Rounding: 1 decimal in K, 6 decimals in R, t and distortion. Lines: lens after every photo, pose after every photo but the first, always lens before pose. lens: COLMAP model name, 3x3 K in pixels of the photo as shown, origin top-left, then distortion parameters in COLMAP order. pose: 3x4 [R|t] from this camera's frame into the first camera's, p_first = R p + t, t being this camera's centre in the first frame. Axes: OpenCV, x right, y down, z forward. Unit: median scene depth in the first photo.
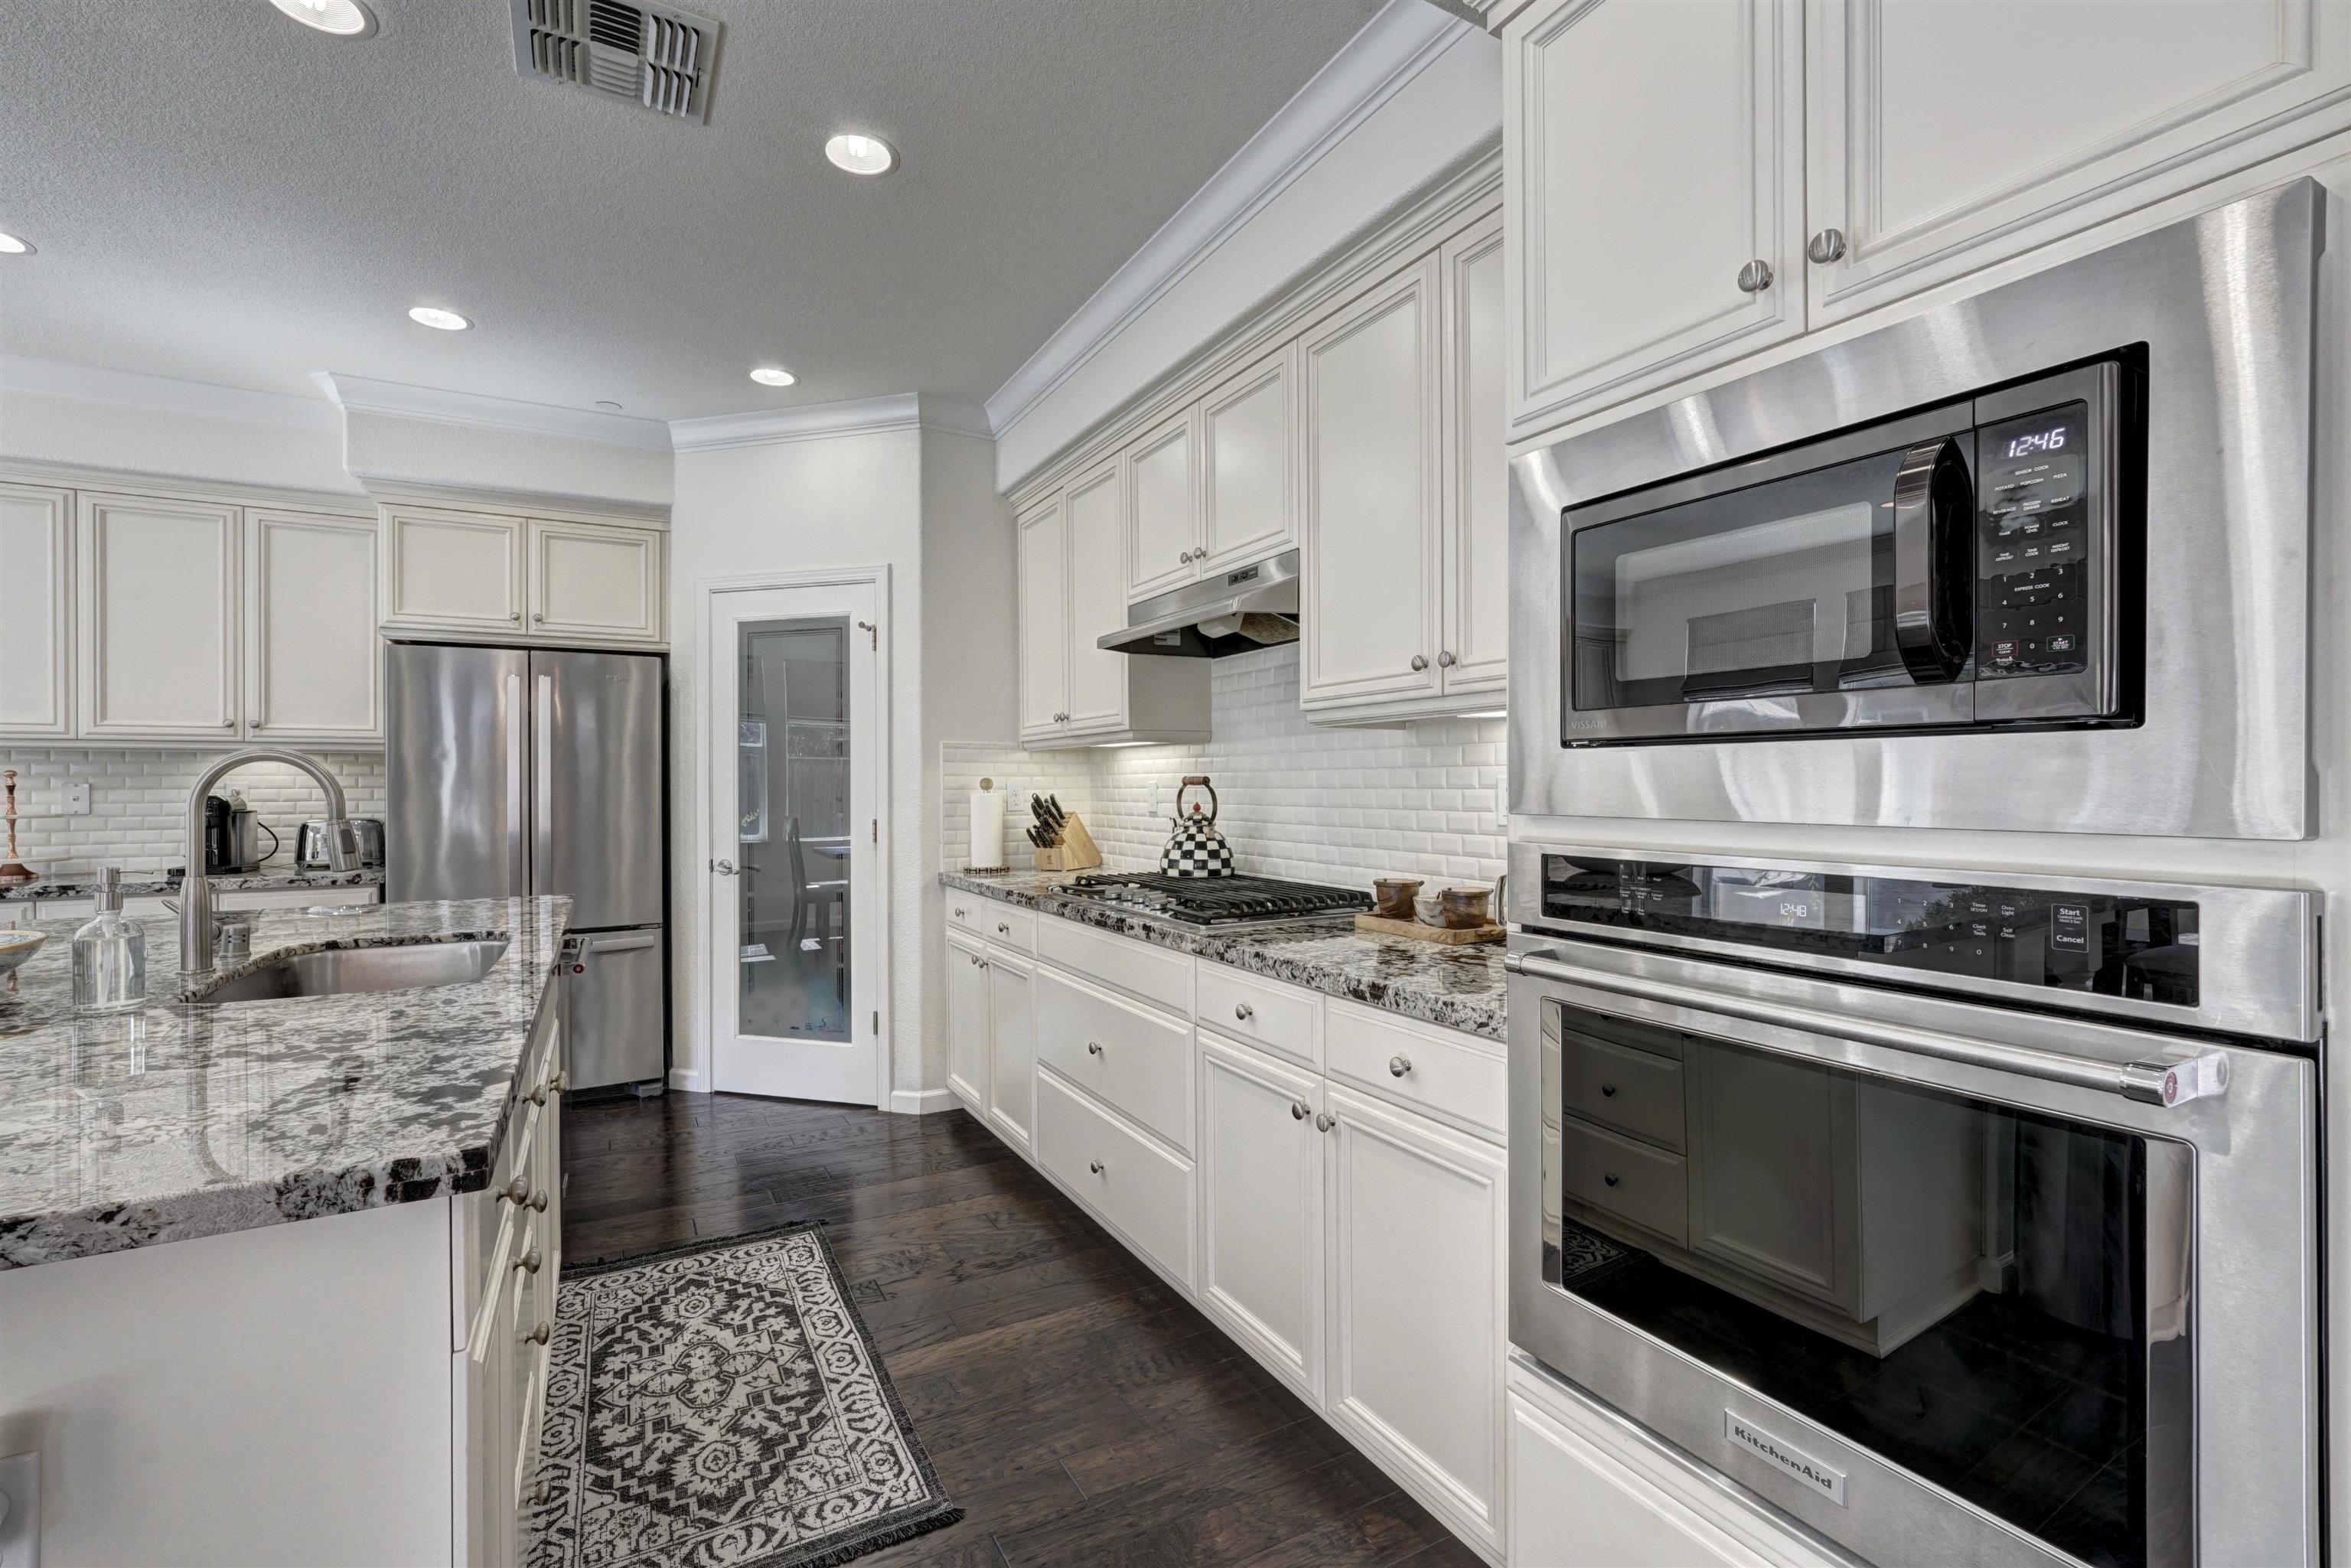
lens RADIAL K [[1025.6, 0, 1180.9], [0, 1025.6, 786.3], [0, 0, 1]] dist [-0.007161, 0.002378]
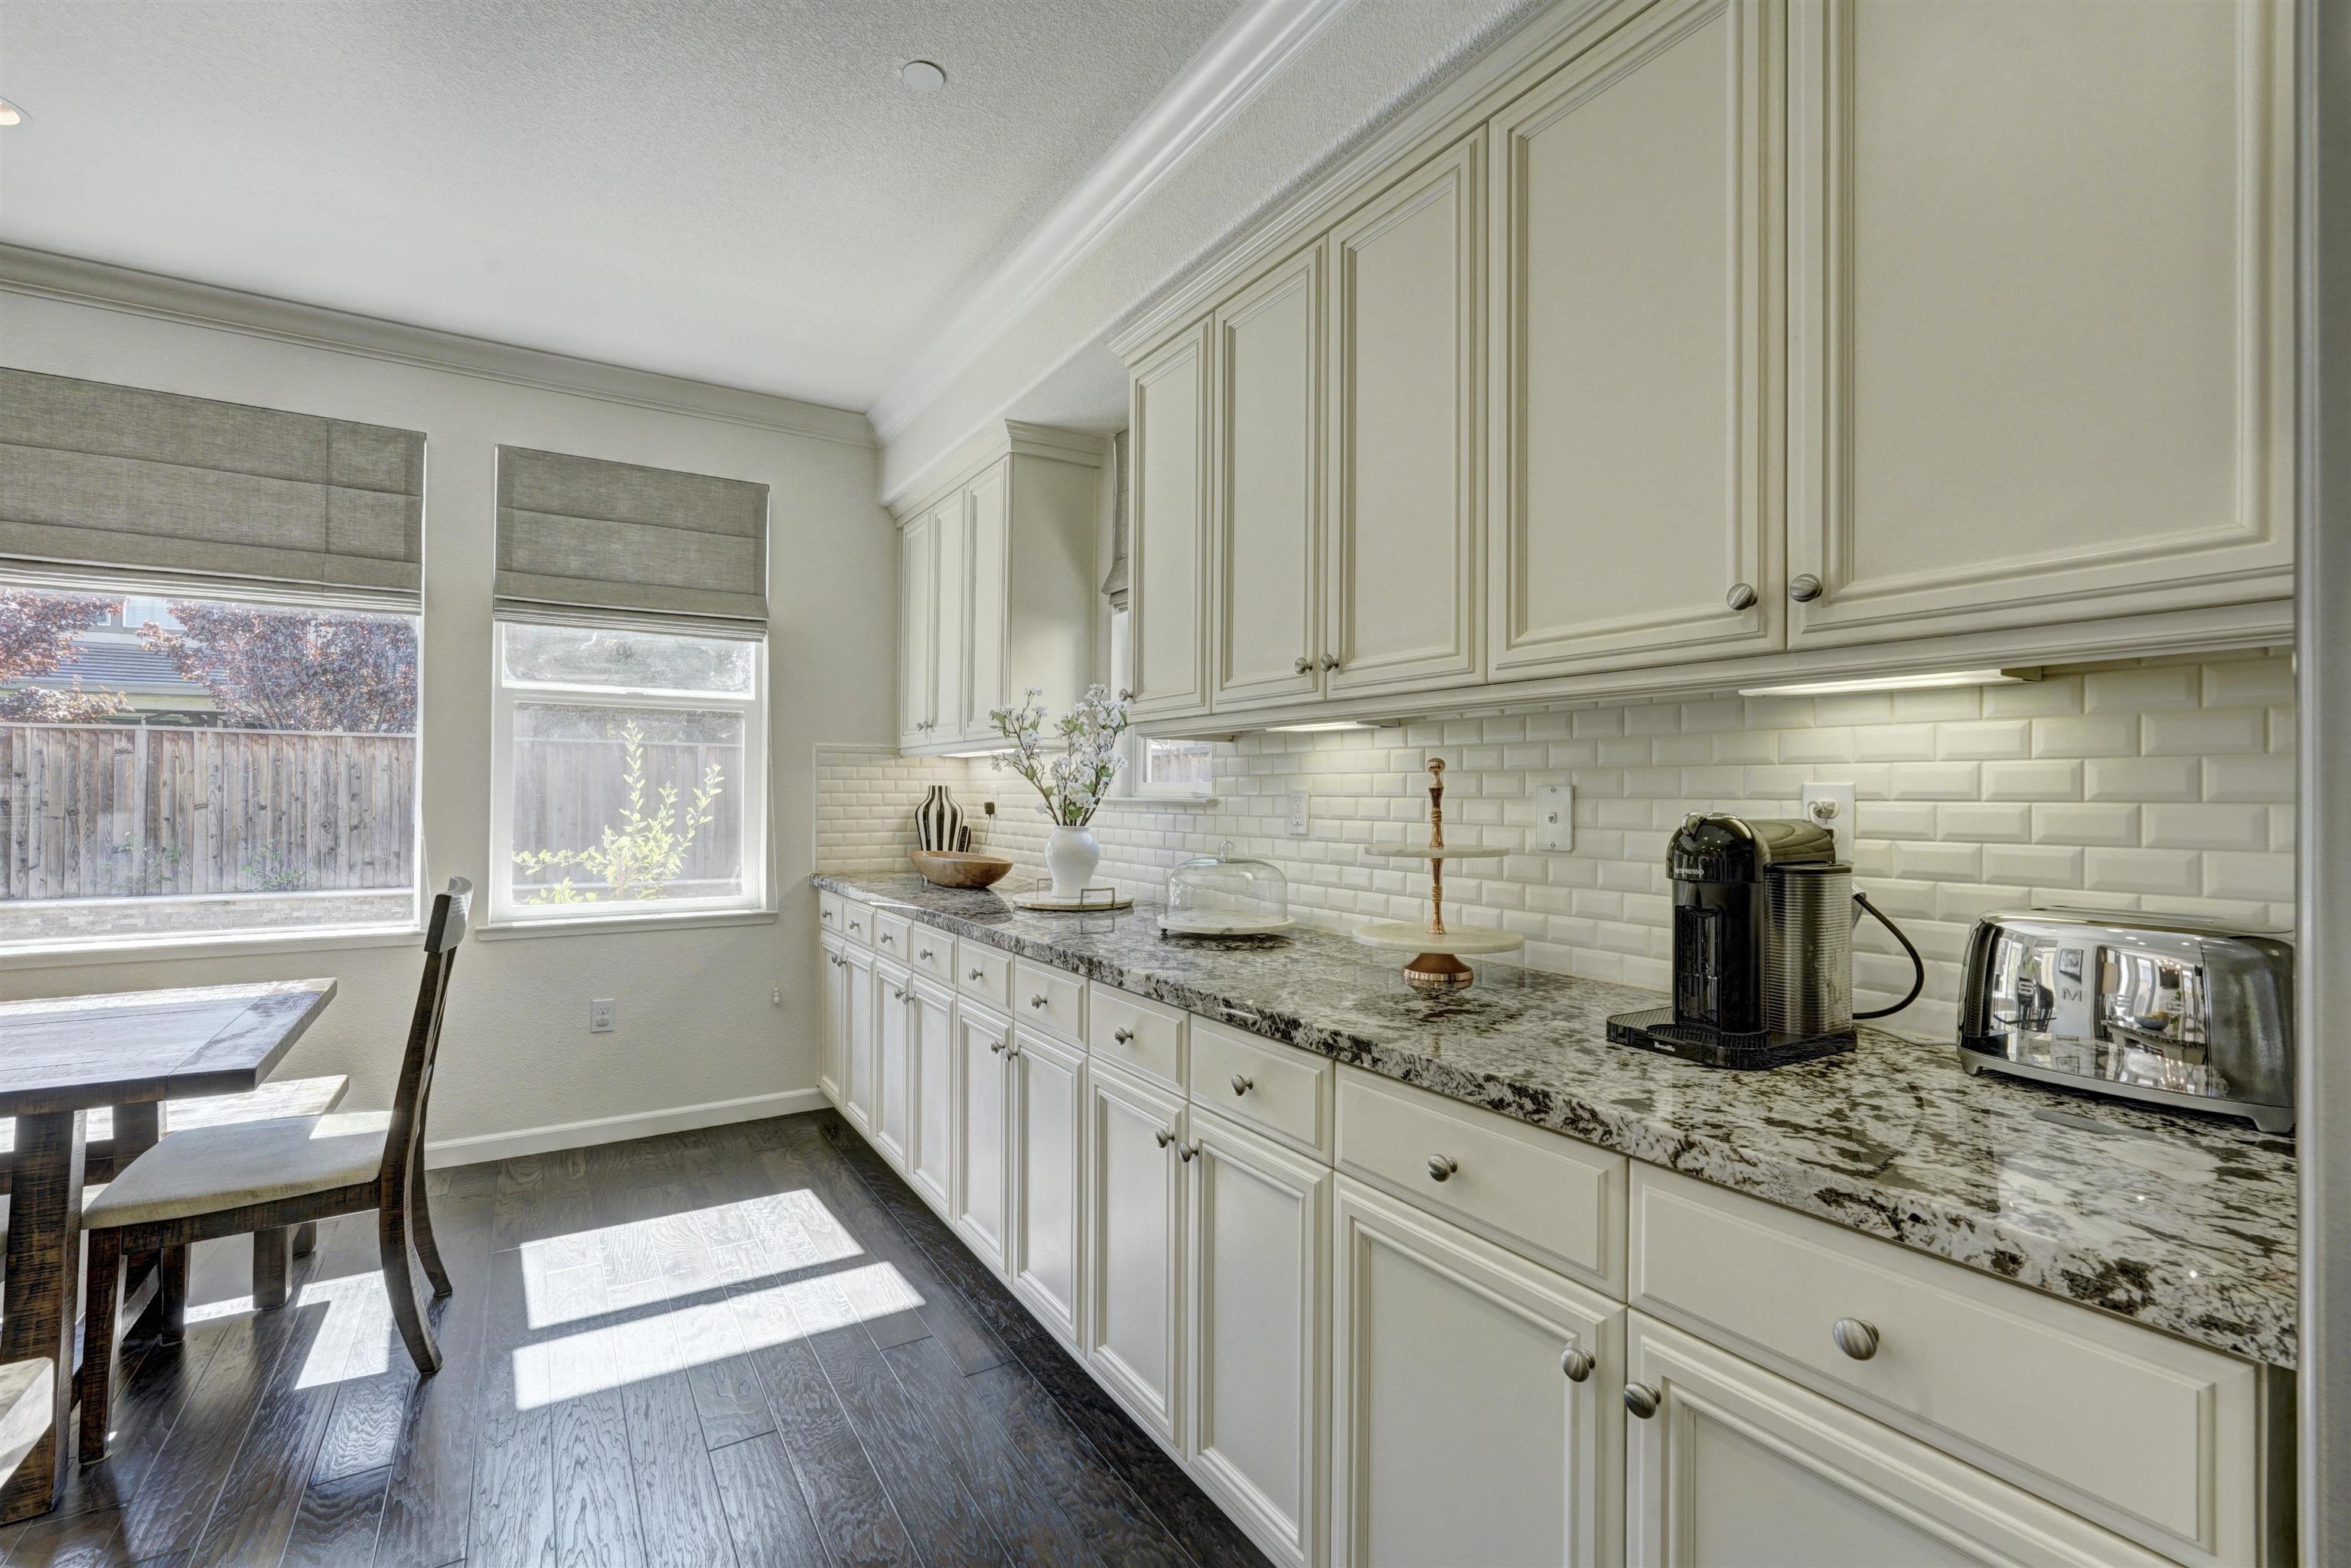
lens RADIAL K [[1025.6, 0, 1167.8], [0, 1025.6, 786.5], [0, 0, 1]] dist [-0.007161, 0.002378]
pose [[0.055026, -0.004245, -0.998476, -0.648363], [-0.008990, 0.999948, -0.004746, 0.001638], [0.998444, 0.009237, 0.054985, 0.839391]]
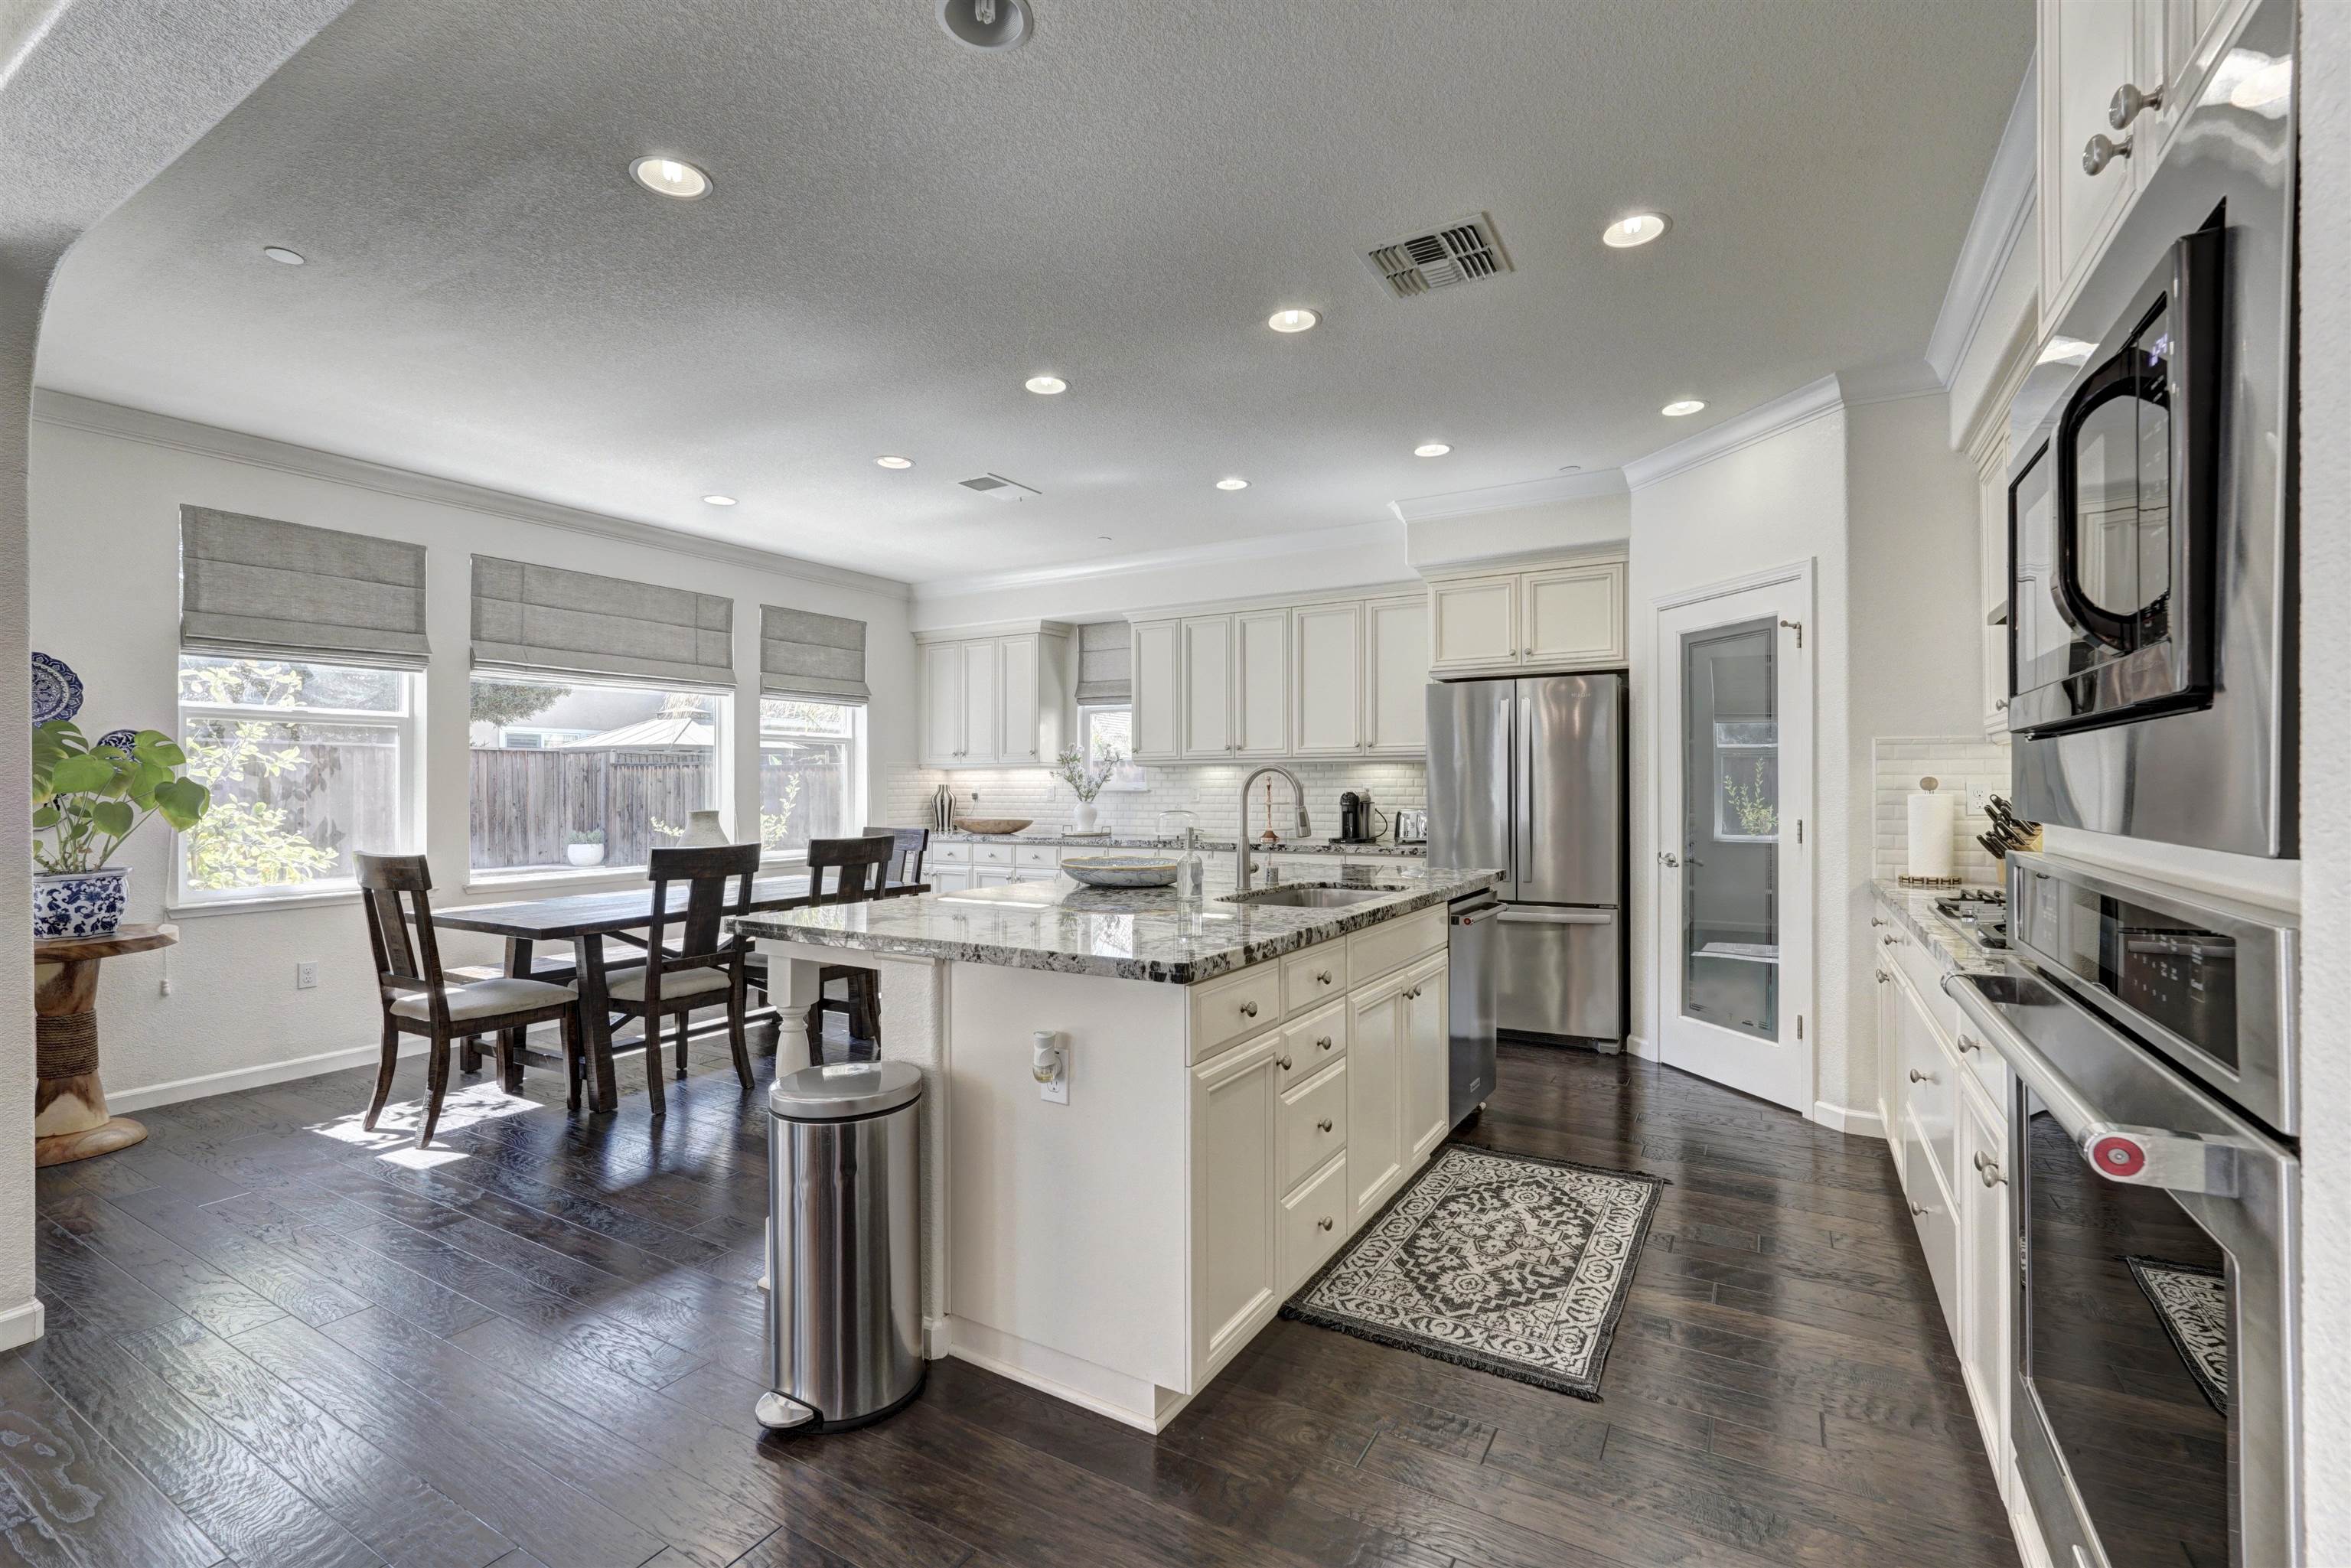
lens RADIAL K [[1025.6, 0, 1177.9], [0, 1025.6, 786.4], [0, 0, 1]] dist [-0.007161, 0.002378]
pose [[0.511790, 0.000712, -0.859110, 0.255781], [-0.000271, 1.000000, 0.000668, -0.000161], [0.859111, -0.000109, 0.511790, -0.012554]]
